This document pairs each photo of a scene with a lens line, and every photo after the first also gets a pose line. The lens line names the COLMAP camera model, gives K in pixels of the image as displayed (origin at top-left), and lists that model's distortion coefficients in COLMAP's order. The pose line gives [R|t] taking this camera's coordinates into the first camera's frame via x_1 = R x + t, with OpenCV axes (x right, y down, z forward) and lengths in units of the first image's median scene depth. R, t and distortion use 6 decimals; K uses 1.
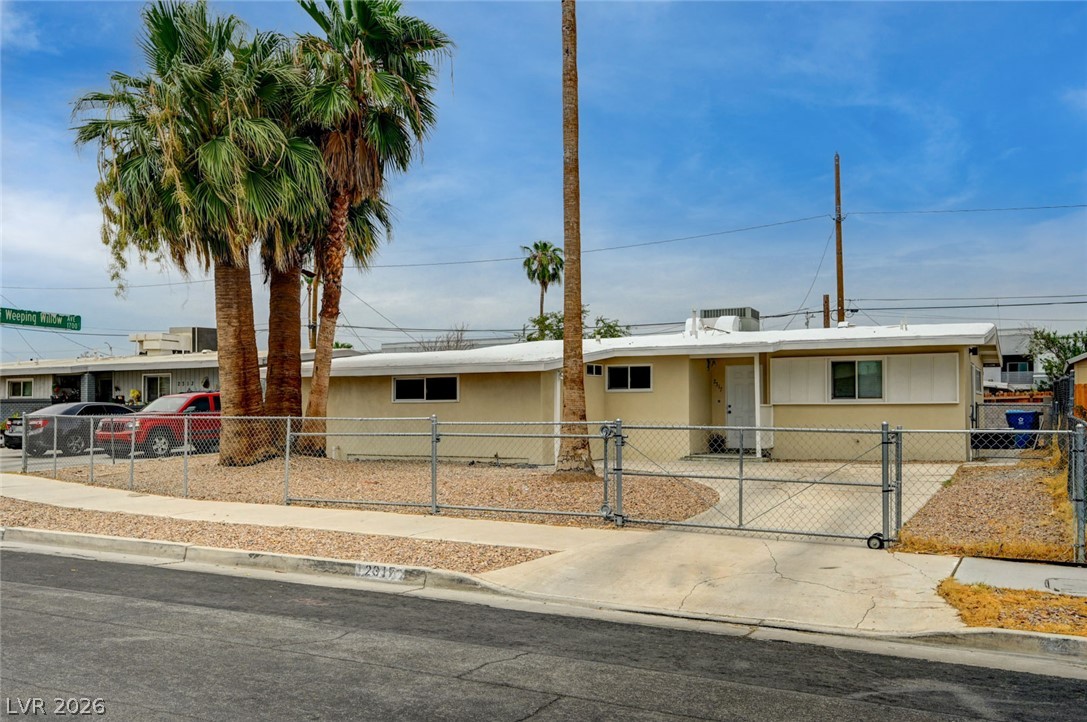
lens RADIAL K [[914.2, 0, 542.4], [0, 914.2, 393.8], [0, 0, 1]] dist [-0.005413, 0.138091]
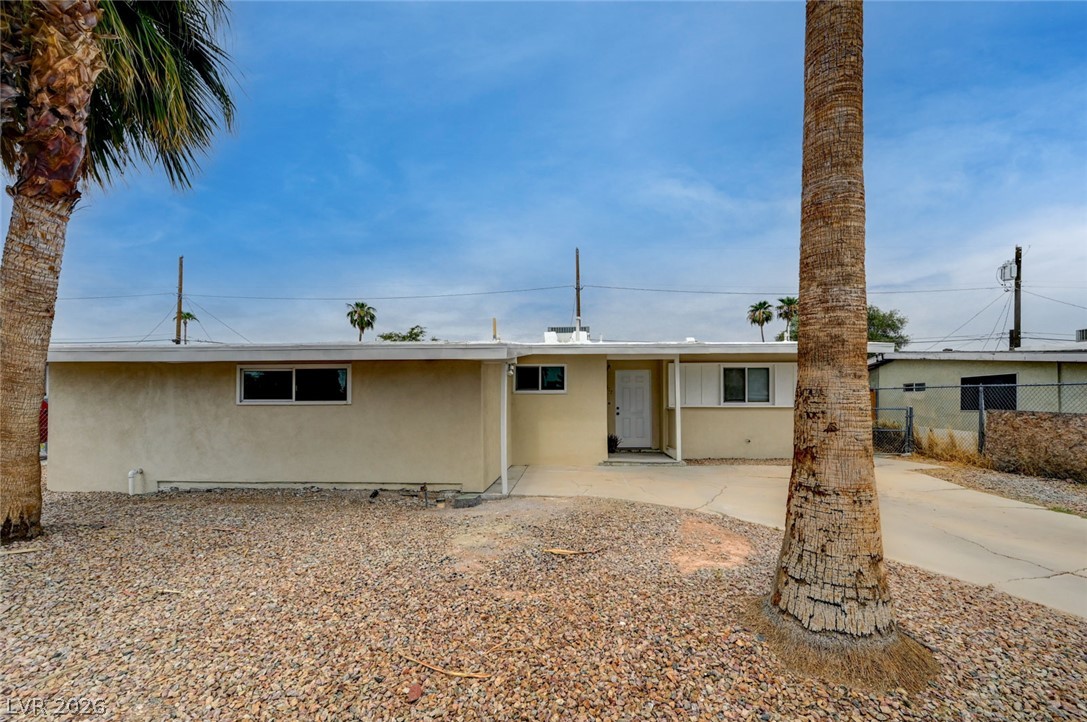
lens RADIAL K [[438.8, 0, 542.7], [0, 438.8, 401.5], [0, 0, 1]] dist [0.002461, 0.000246]
pose [[0.912941, 0.005549, 0.408054, -0.091202], [-0.009829, 0.999916, 0.008394, 0.002462], [-0.407974, -0.011674, 0.912919, 0.613605]]
